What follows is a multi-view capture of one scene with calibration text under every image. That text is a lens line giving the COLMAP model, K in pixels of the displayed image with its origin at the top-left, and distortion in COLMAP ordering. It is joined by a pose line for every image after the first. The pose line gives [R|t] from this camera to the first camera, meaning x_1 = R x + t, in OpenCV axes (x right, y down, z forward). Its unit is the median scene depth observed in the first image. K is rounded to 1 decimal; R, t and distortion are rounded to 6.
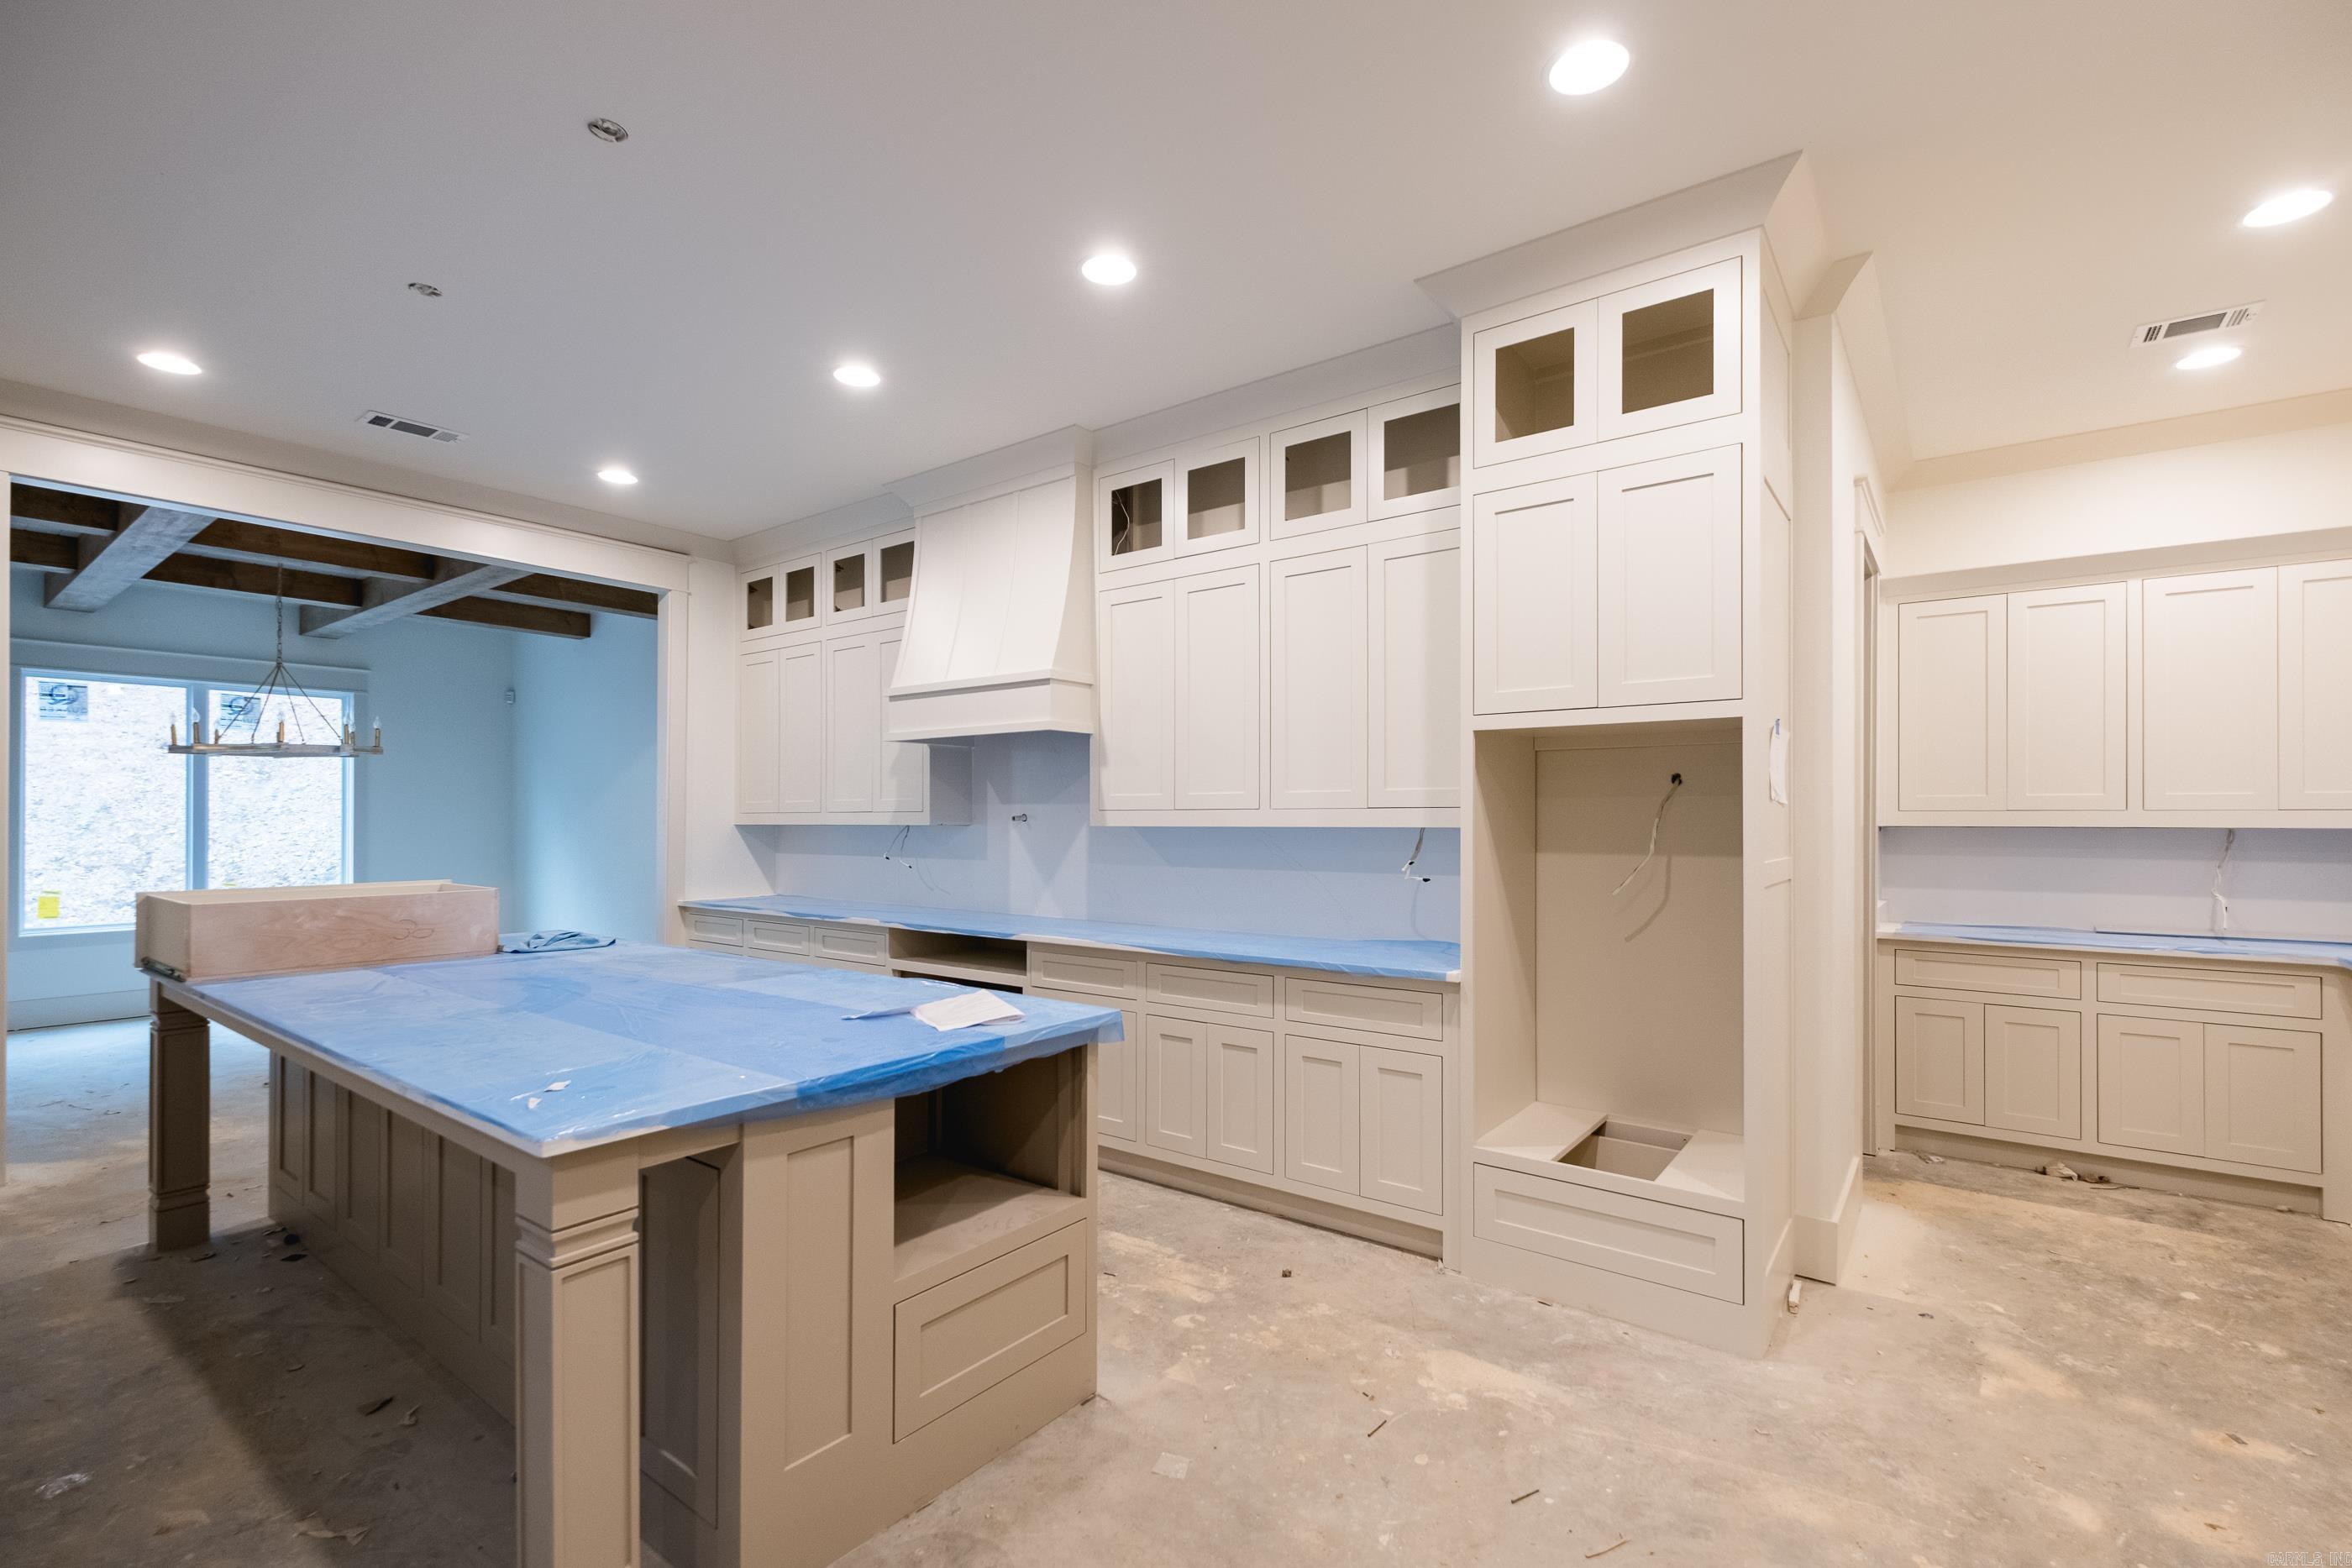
lens RADIAL K [[1021.1, 0, 1181.3], [0, 1021.1, 810.0], [0, 0, 1]] dist [-0.000253, -0.000262]
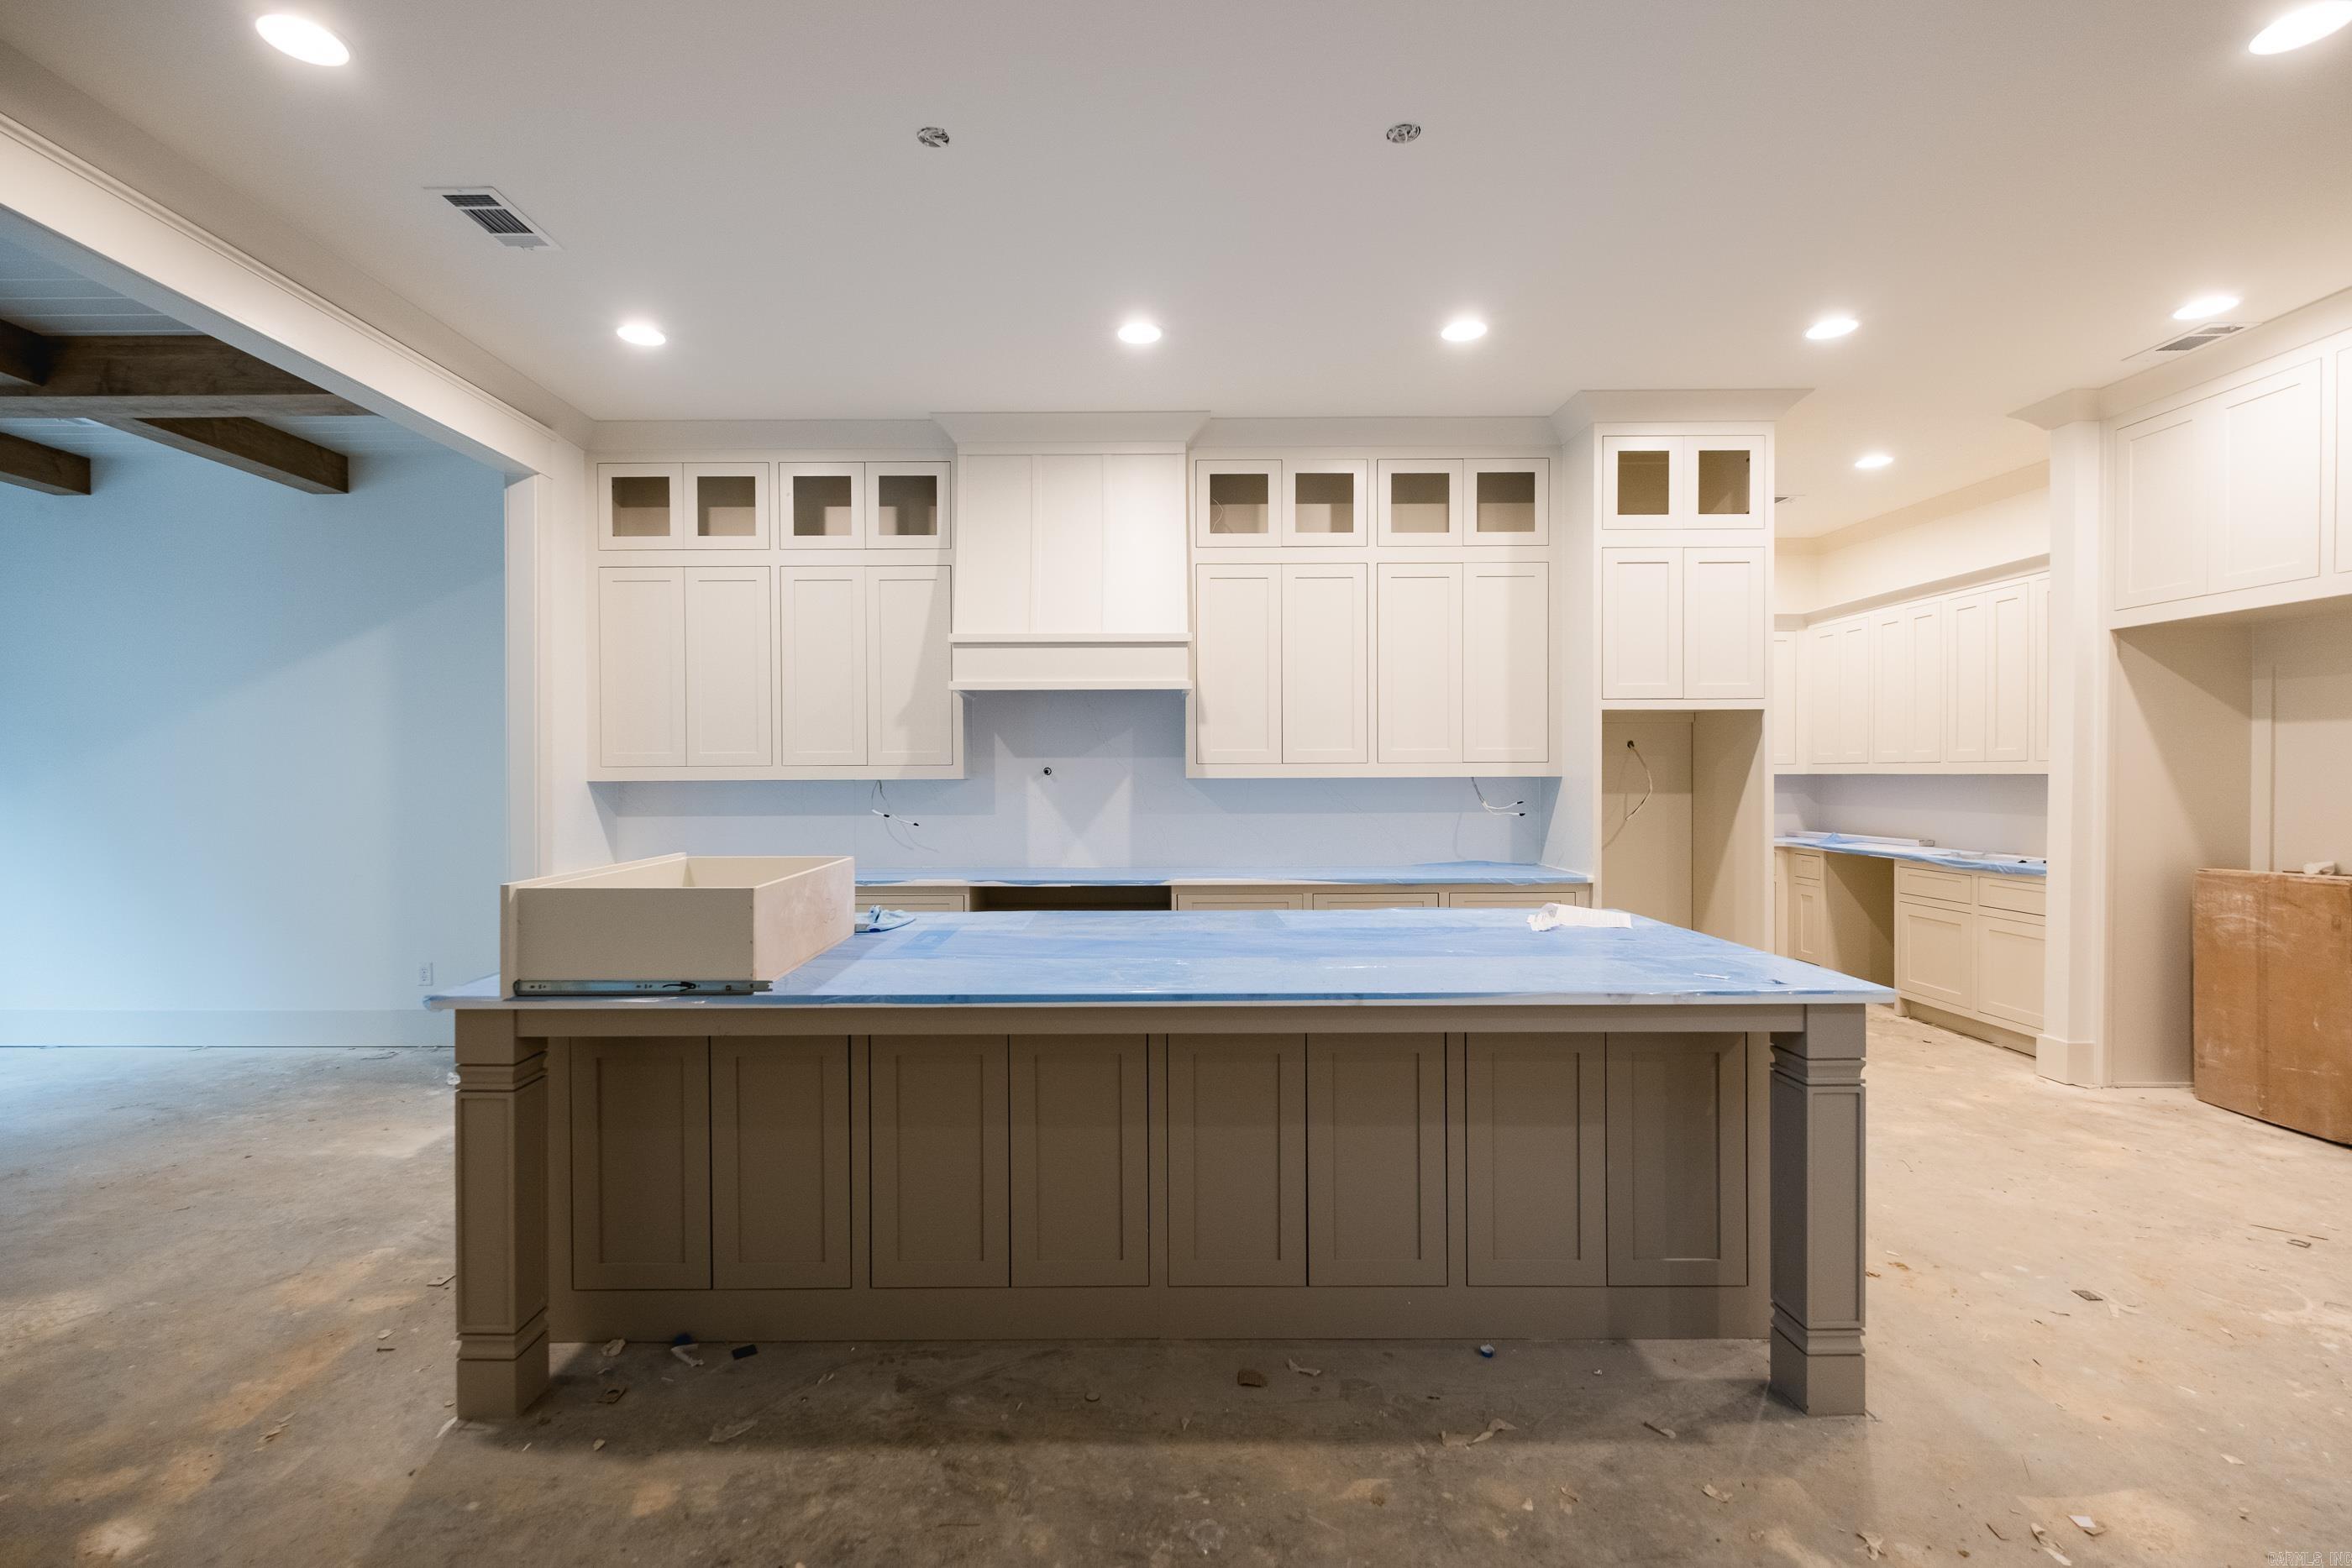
lens RADIAL K [[1021.1, 0, 1116.1], [0, 1021.1, 780.3], [0, 0, 1]] dist [-0.000253, -0.000262]
pose [[0.803894, -0.008458, 0.594712, -0.906955], [-0.001630, 0.999864, 0.016423, 0.000214], [-0.594770, -0.014172, 0.803771, 0.190096]]
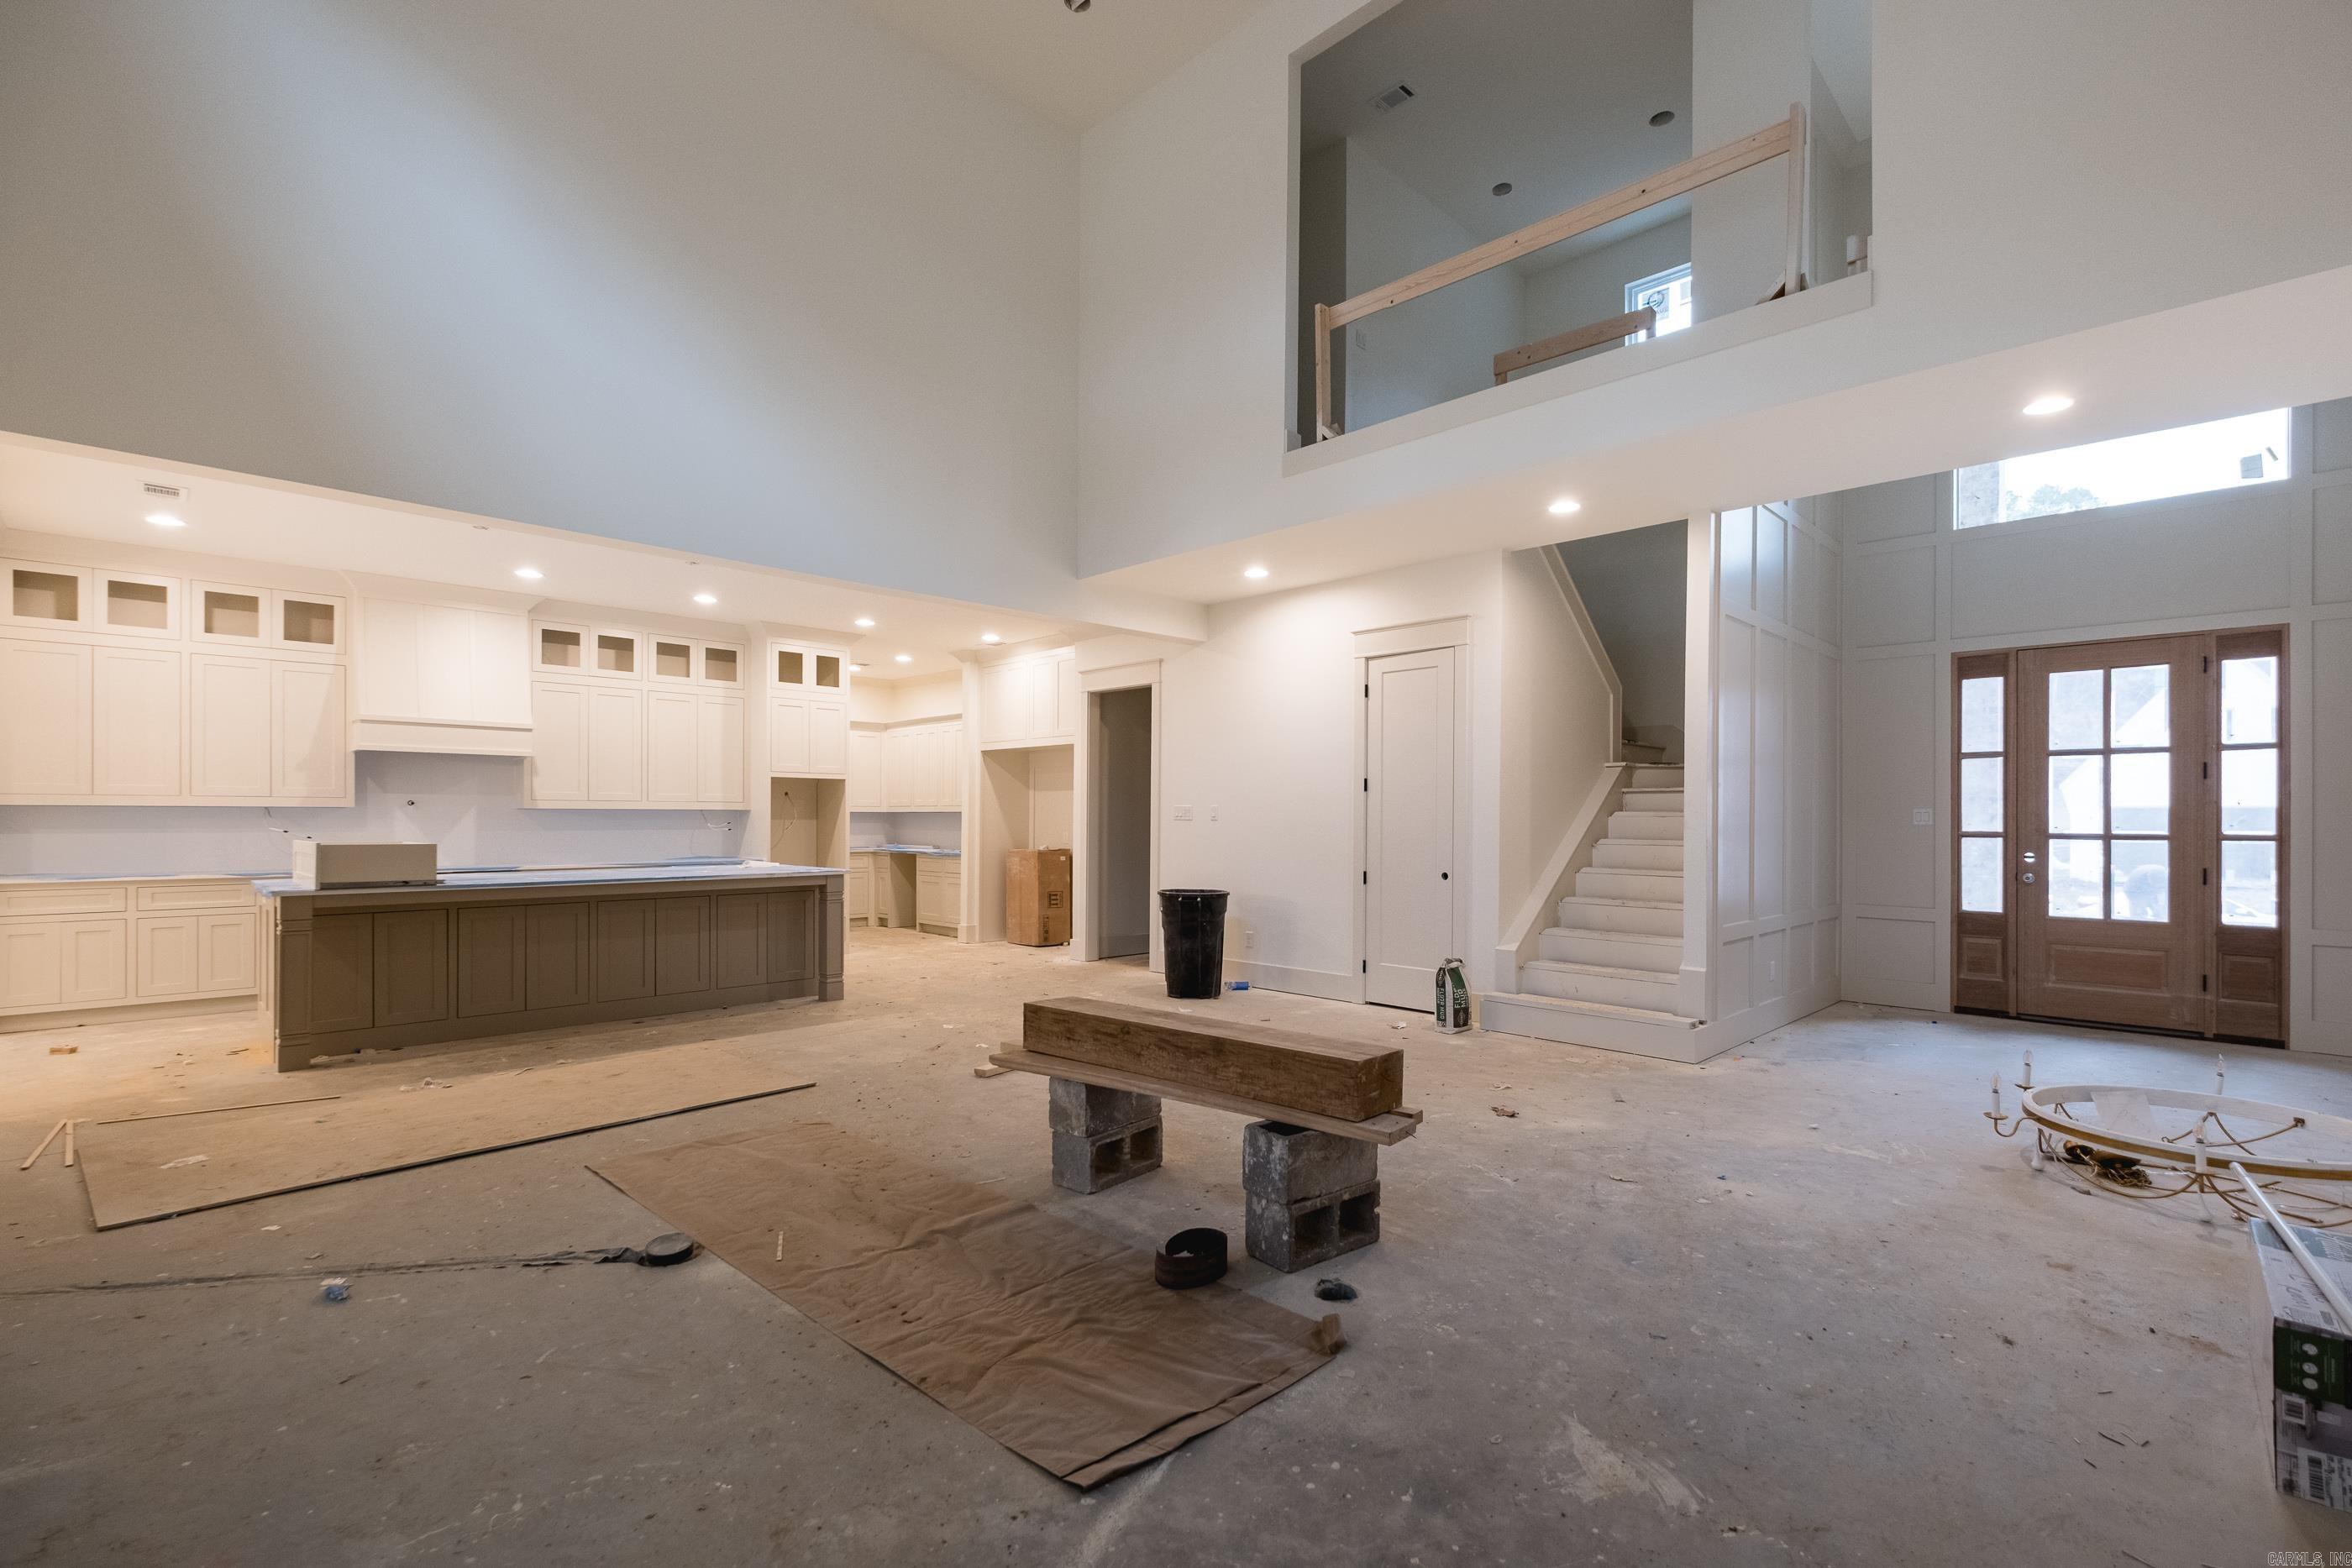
lens RADIAL K [[1049.7, 0, 1225.4], [0, 1049.7, 820.7], [0, 0, 1]] dist [0.000308, -0.000945]
pose [[0.093459, -0.003204, 0.995618, -2.085131], [-0.013237, 0.999902, 0.004460, 0.014550], [-0.995535, -0.013595, 0.093408, -0.476337]]
